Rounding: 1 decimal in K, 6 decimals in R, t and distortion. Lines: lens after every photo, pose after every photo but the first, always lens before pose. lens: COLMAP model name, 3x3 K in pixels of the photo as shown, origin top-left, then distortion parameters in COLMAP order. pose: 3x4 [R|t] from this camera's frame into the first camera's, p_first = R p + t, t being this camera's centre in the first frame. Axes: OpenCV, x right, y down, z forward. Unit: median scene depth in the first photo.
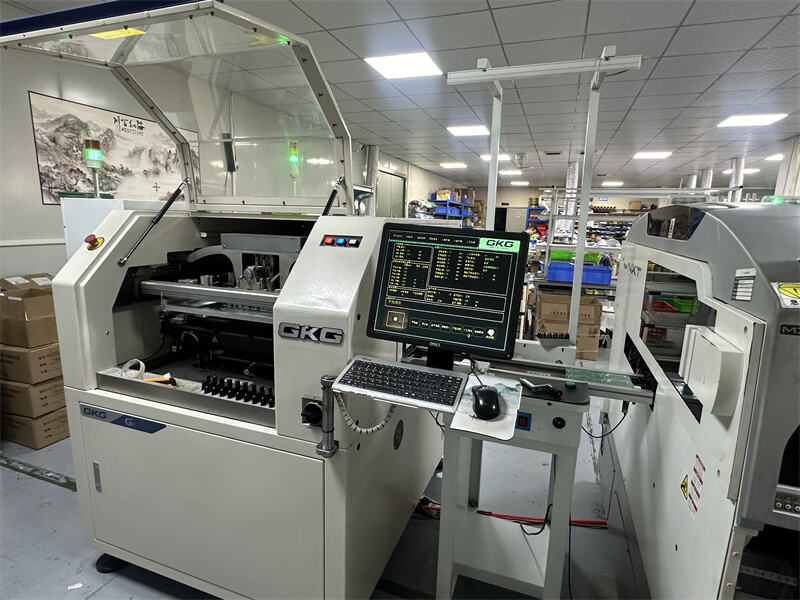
lens RADIAL K [[440.9, 0, 396.8], [0, 440.9, 305.6], [0, 0, 1]] dist [0.001086, -0.001351]
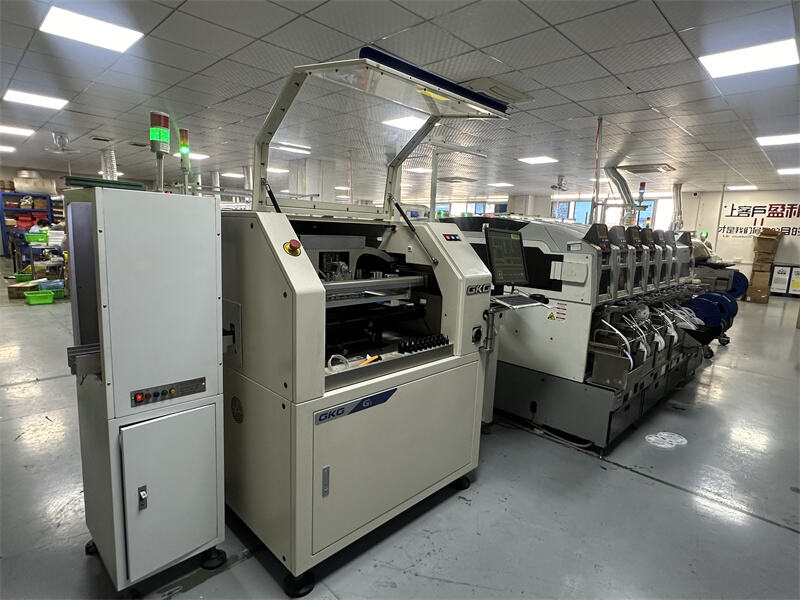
lens RADIAL K [[440.9, 0, 400.3], [0, 440.9, 302.8], [0, 0, 1]] dist [0.001086, -0.001351]
pose [[0.411256, -0.163563, 0.896725, -1.795197], [0.148884, 0.982611, 0.110947, -0.119529], [-0.899279, 0.087880, 0.428457, 0.478790]]
